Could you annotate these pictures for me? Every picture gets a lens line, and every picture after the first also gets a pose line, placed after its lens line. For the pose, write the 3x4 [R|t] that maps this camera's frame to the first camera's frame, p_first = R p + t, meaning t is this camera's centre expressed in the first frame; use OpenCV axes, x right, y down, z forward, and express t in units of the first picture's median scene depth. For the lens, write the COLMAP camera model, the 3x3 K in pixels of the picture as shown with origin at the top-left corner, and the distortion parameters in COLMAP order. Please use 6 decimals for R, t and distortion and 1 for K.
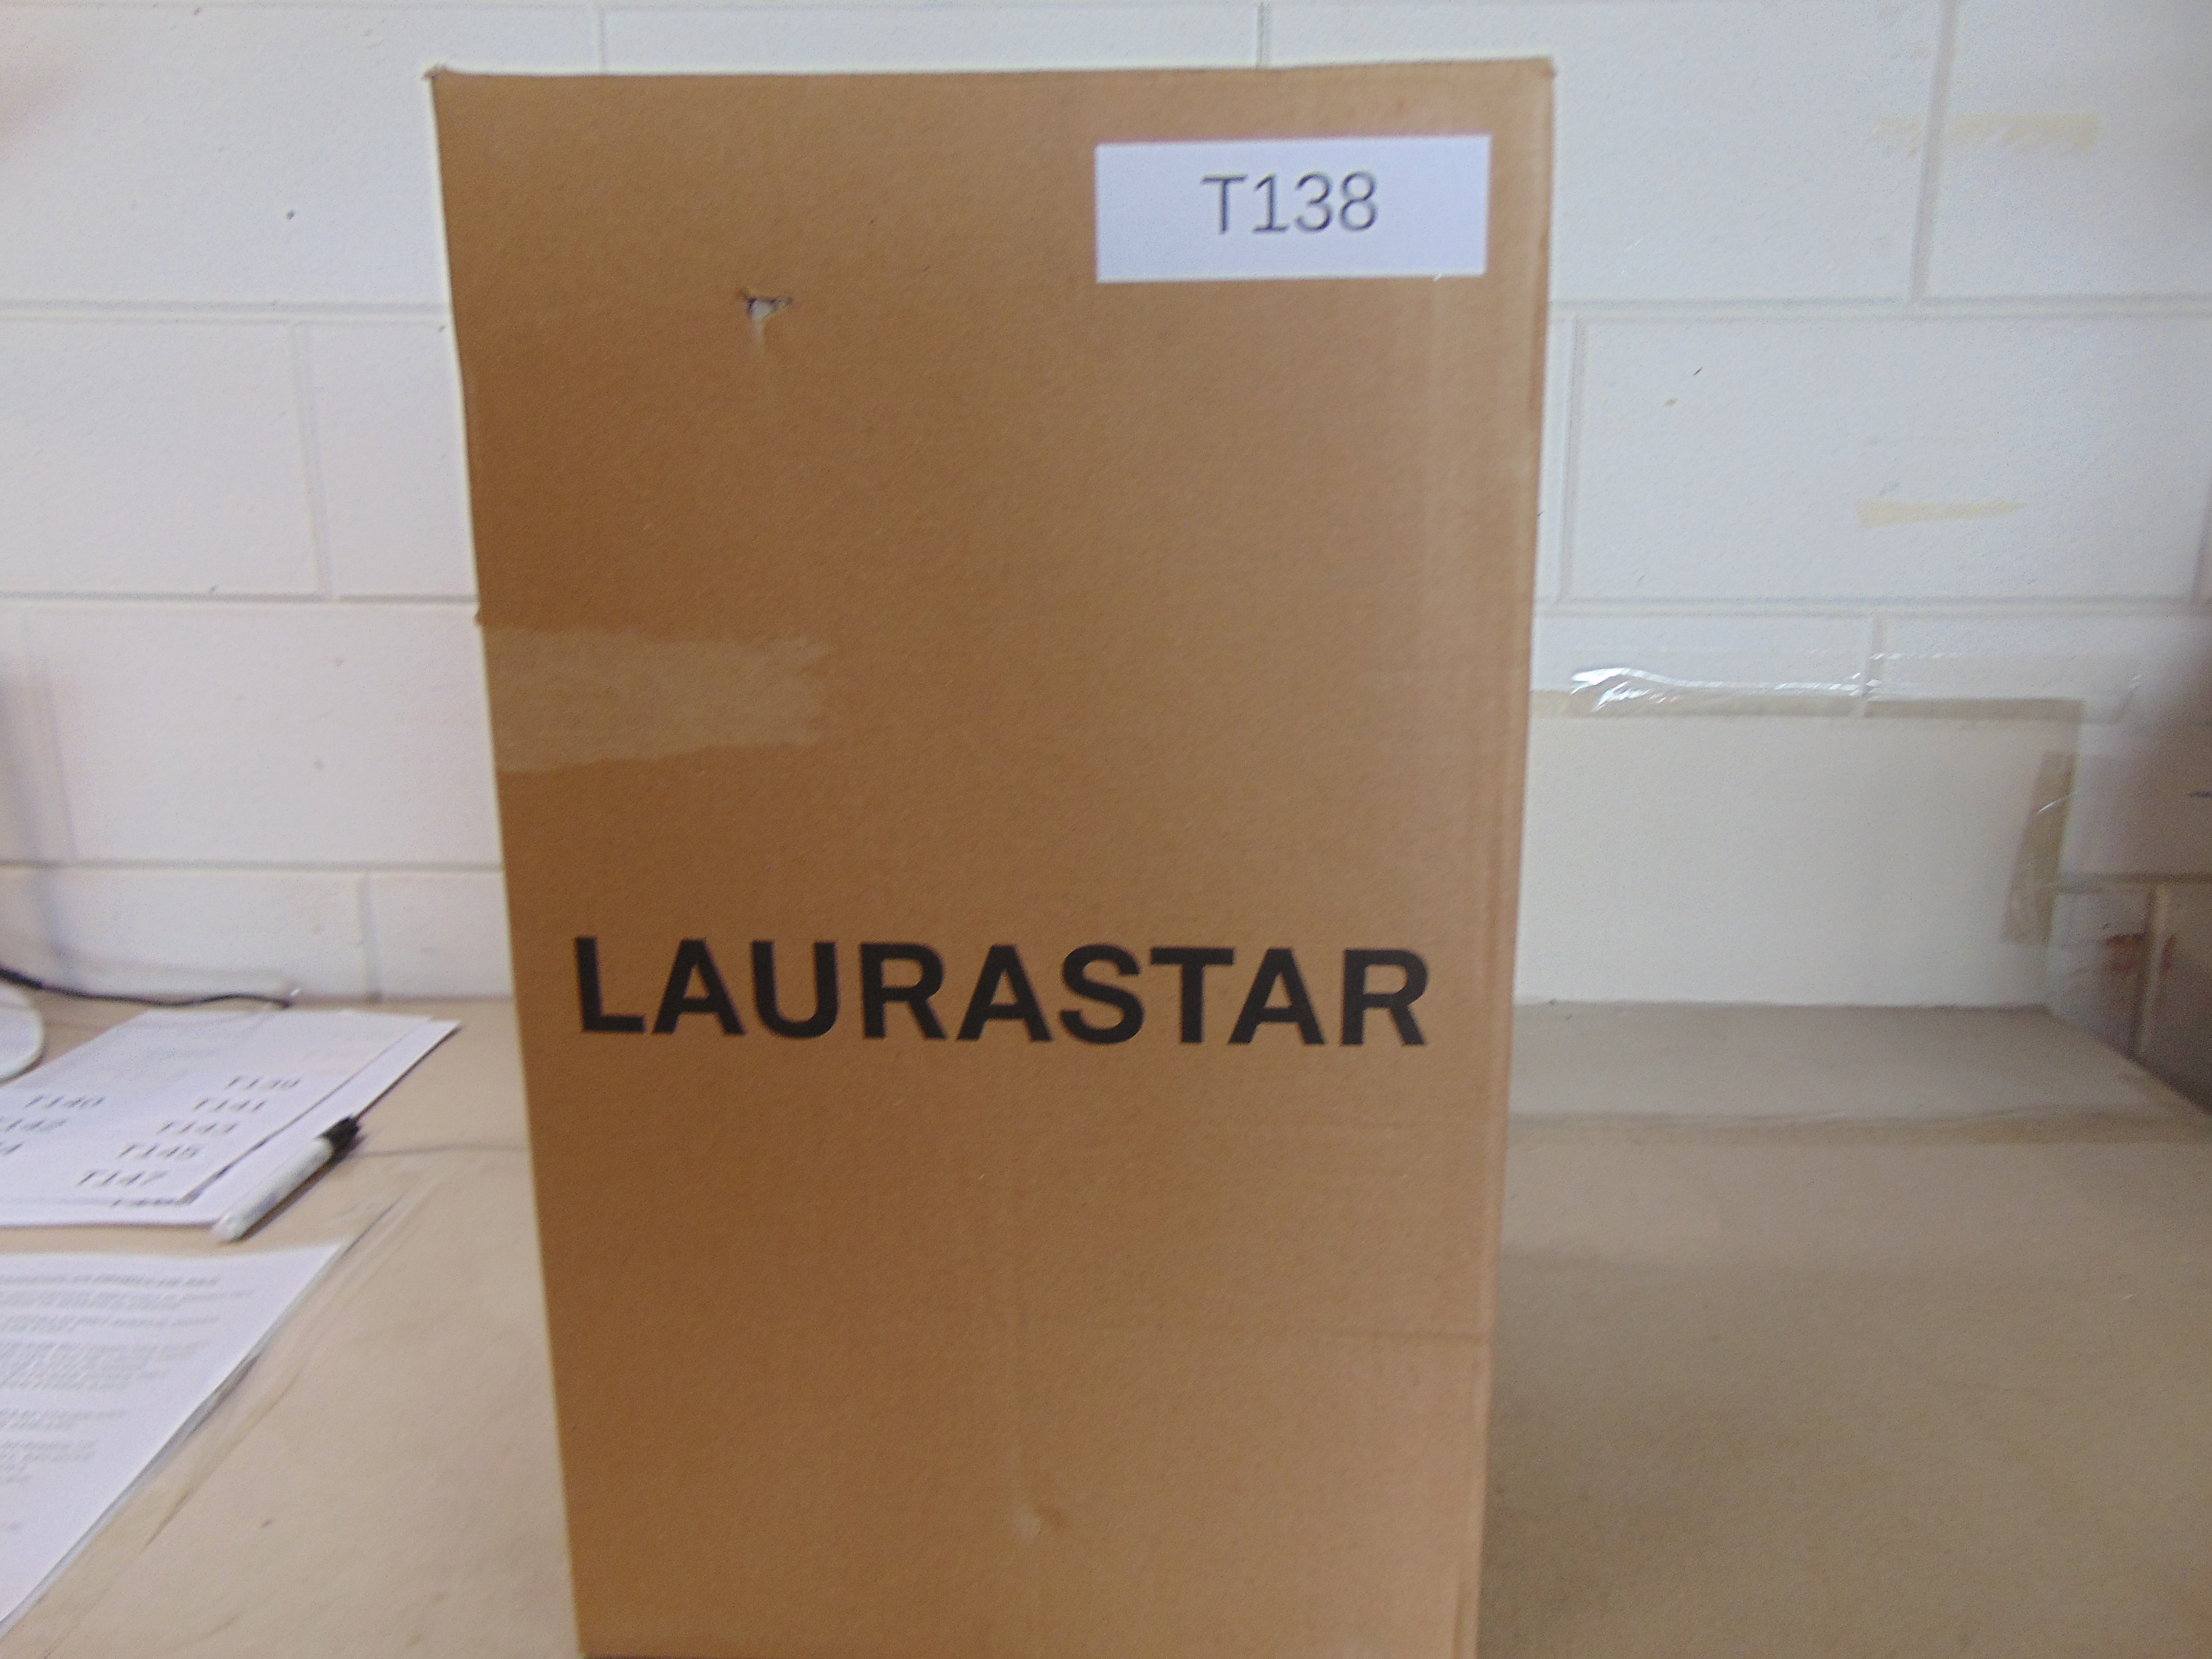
lens RADIAL K [[1652.9, 0, 1121.0], [0, 1652.9, 831.8], [0, 0, 1]] dist [-0.013793, 0.048136]
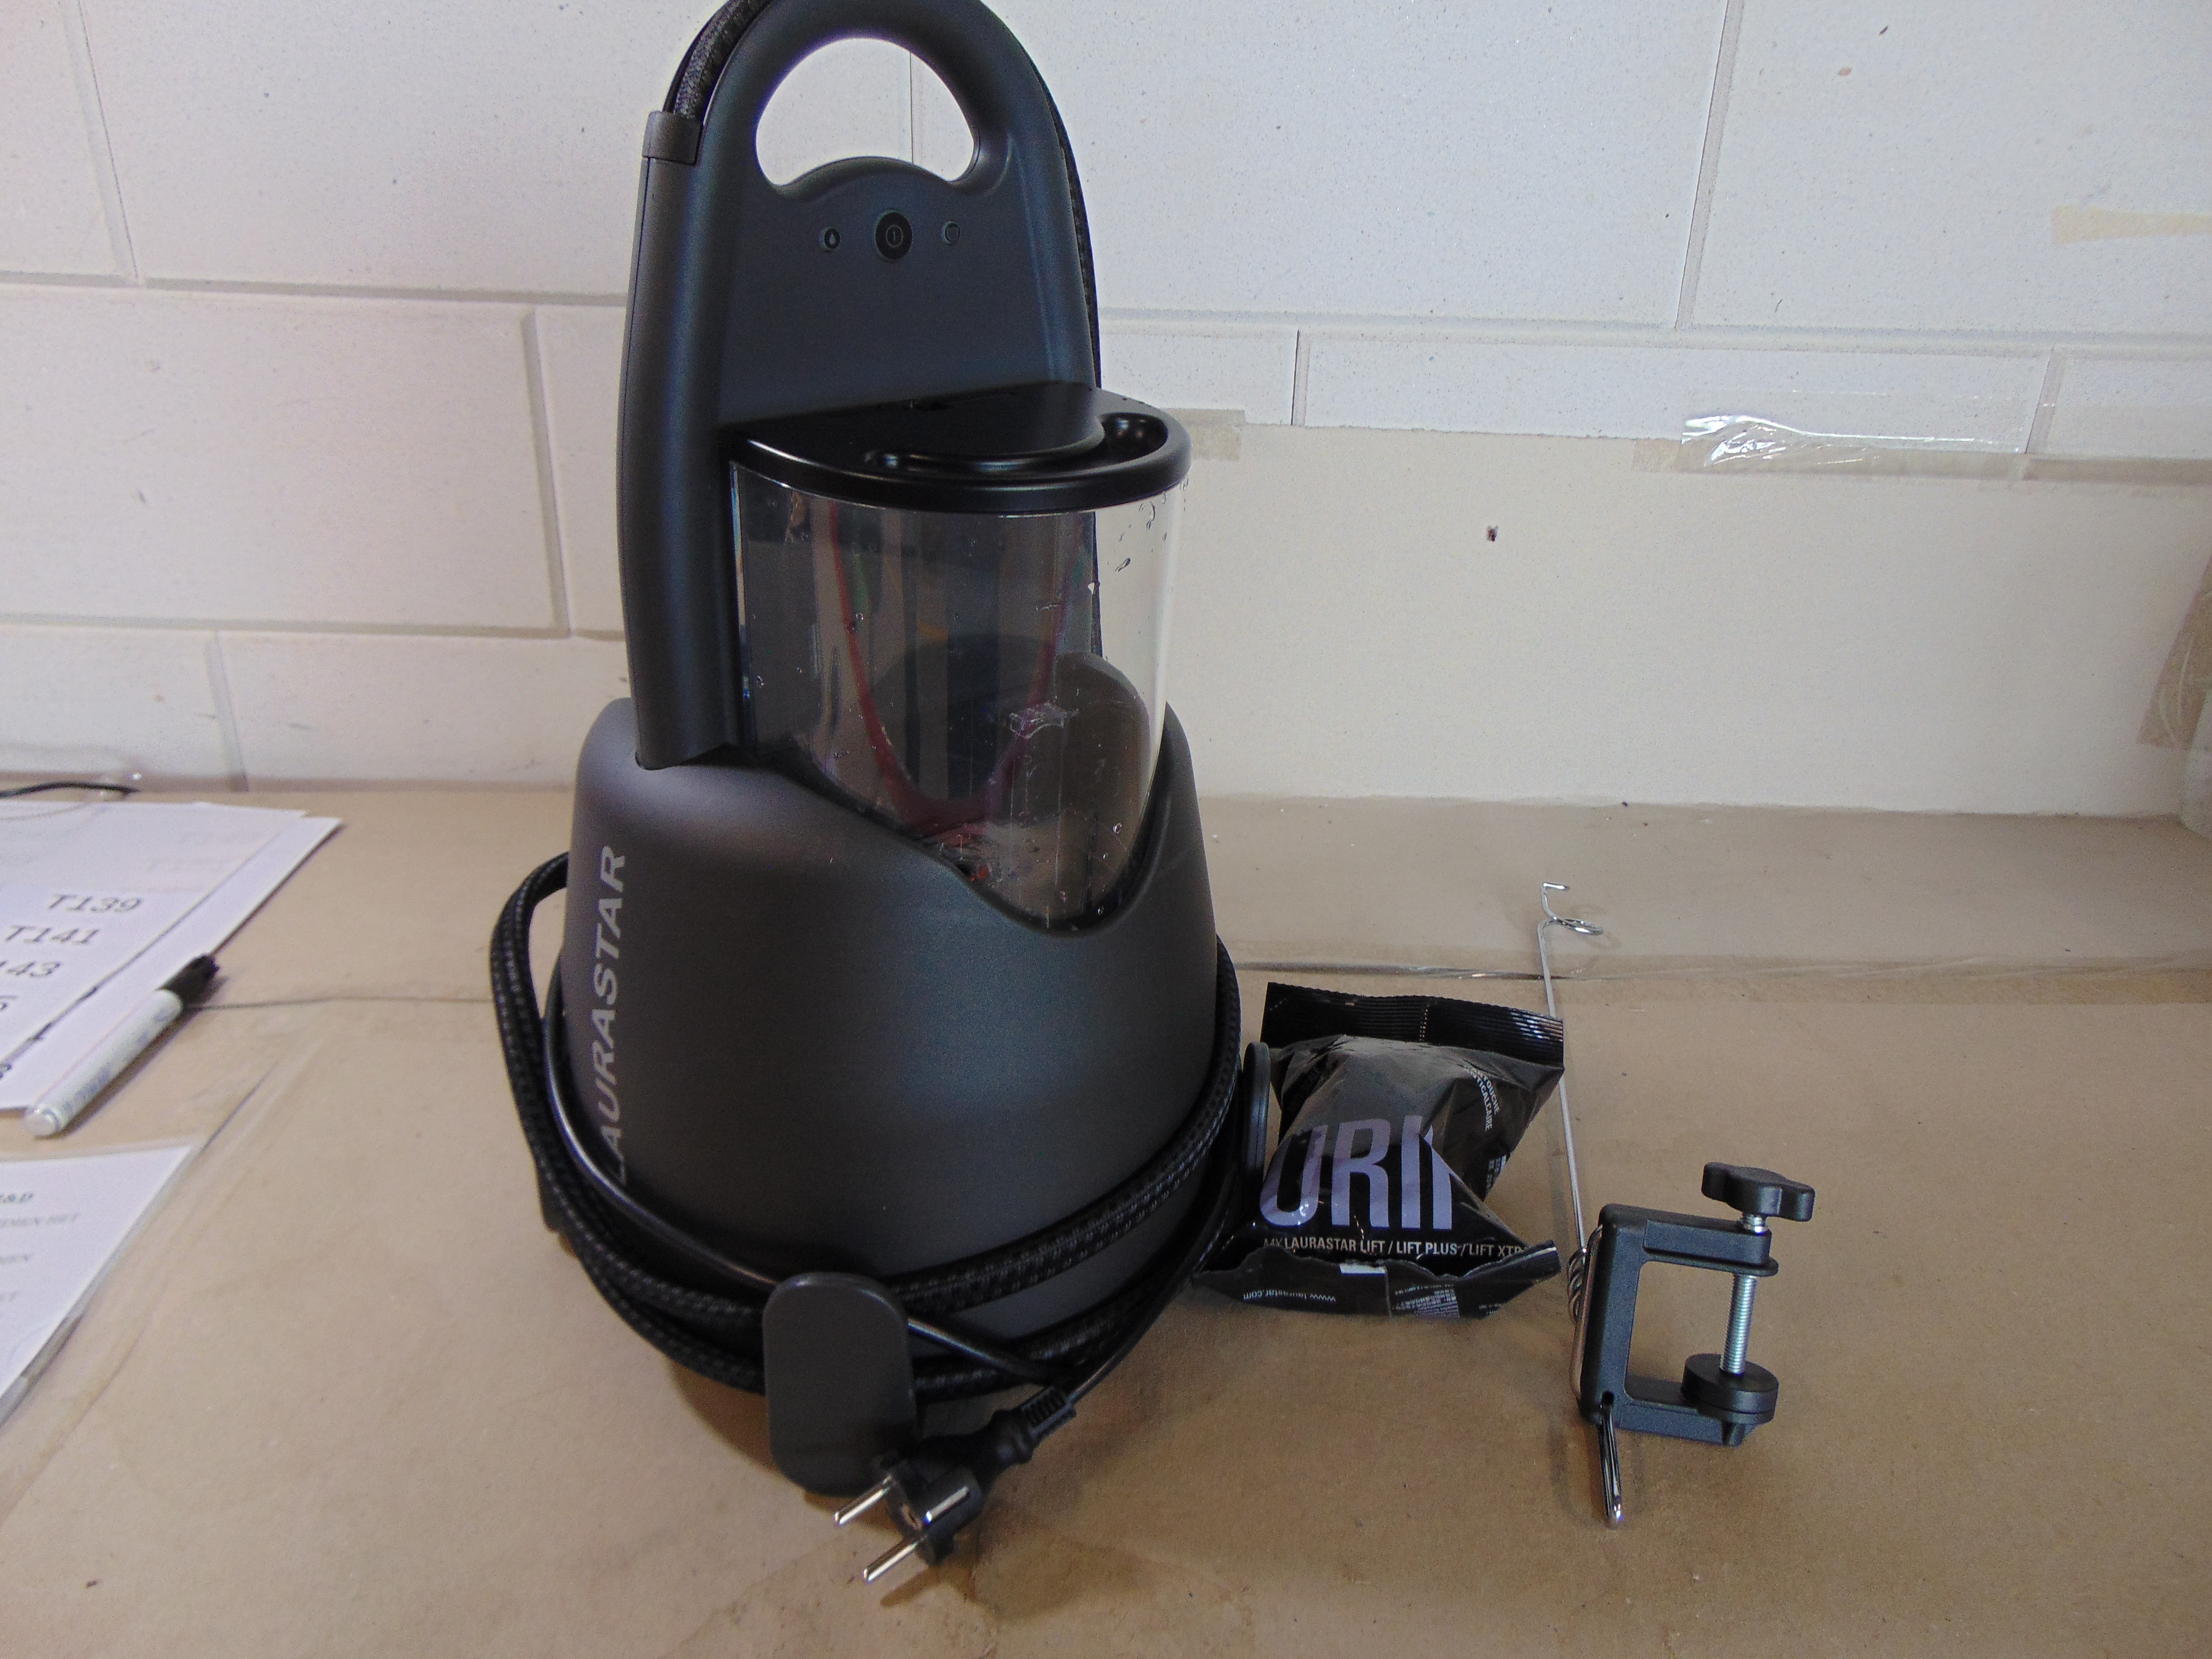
lens RADIAL K [[1652.9, 0, 1121.0], [0, 1652.9, 831.8], [0, 0, 1]] dist [-0.013793, 0.048136]
pose [[0.998797, 0.010111, 0.047975, -0.049526], [-0.018613, 0.983447, 0.180235, -0.038316], [-0.045359, -0.180912, 0.982453, 0.170445]]
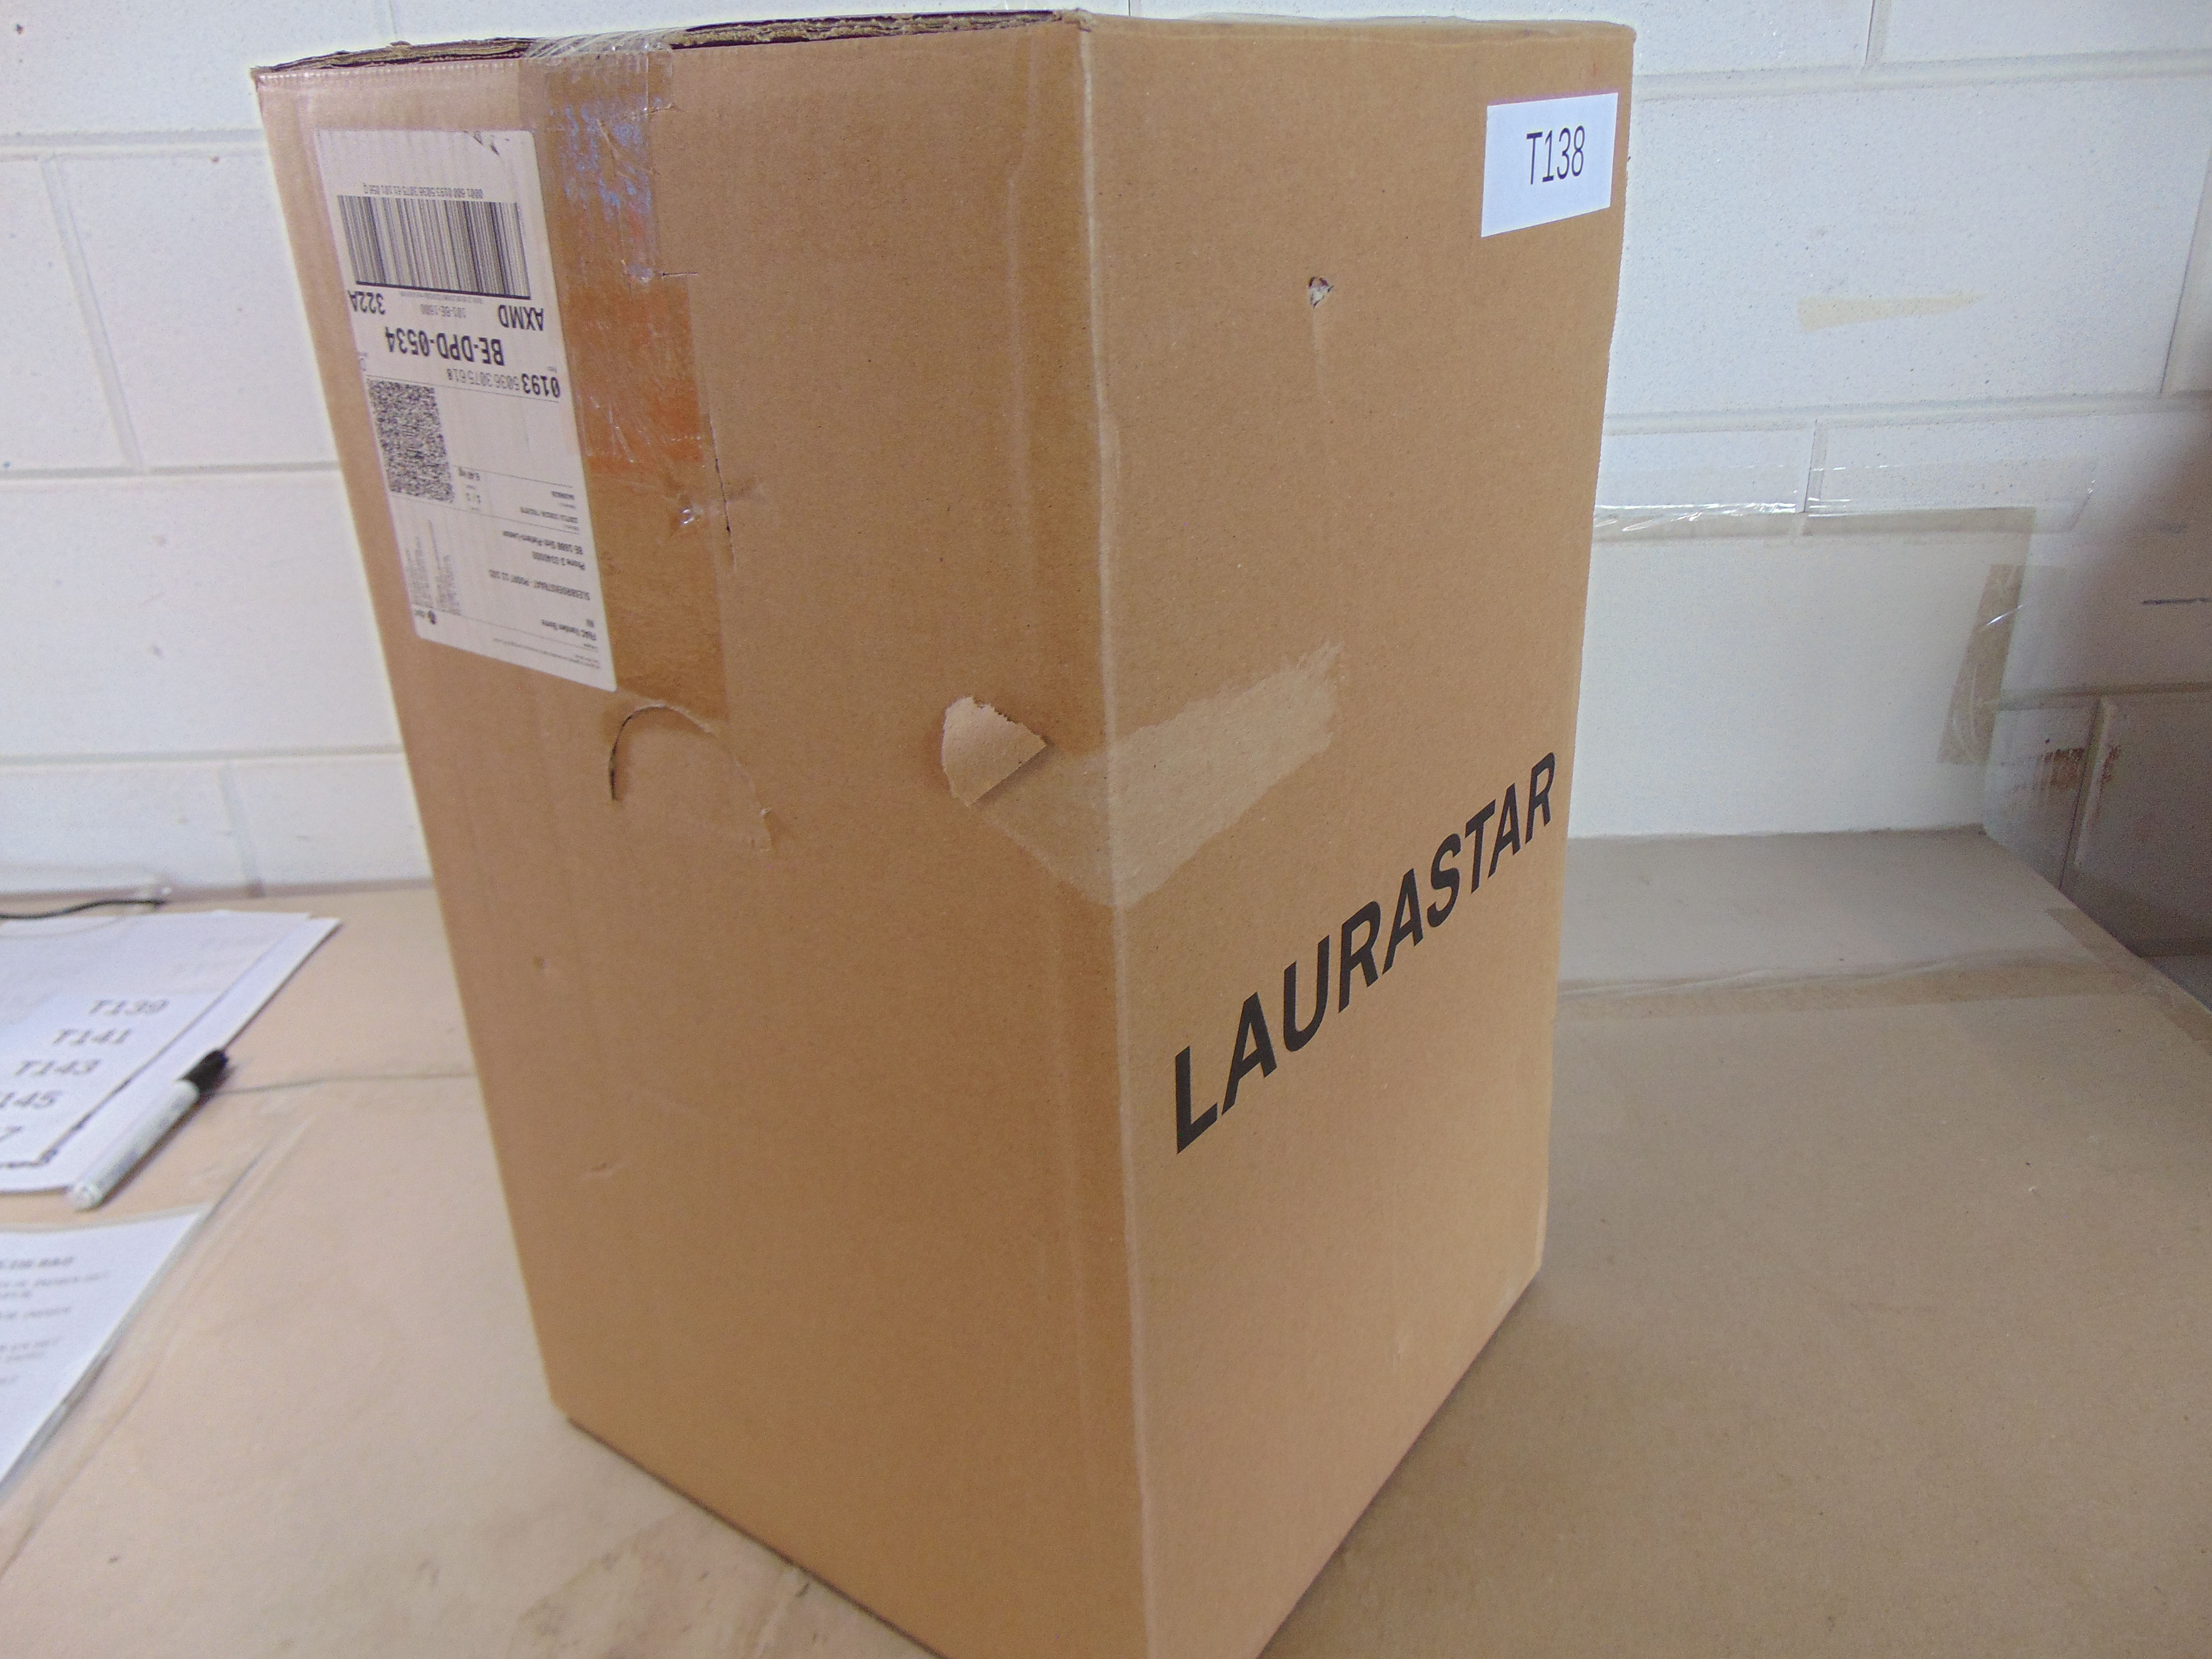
lens RADIAL K [[1652.9, 0, 1121.0], [0, 1652.9, 831.8], [0, 0, 1]] dist [-0.013793, 0.048136]
pose [[0.998993, -0.043890, 0.009341, 0.050013], [0.041654, 0.984442, 0.170699, -0.084633], [-0.016688, -0.170138, 0.985279, 0.057463]]
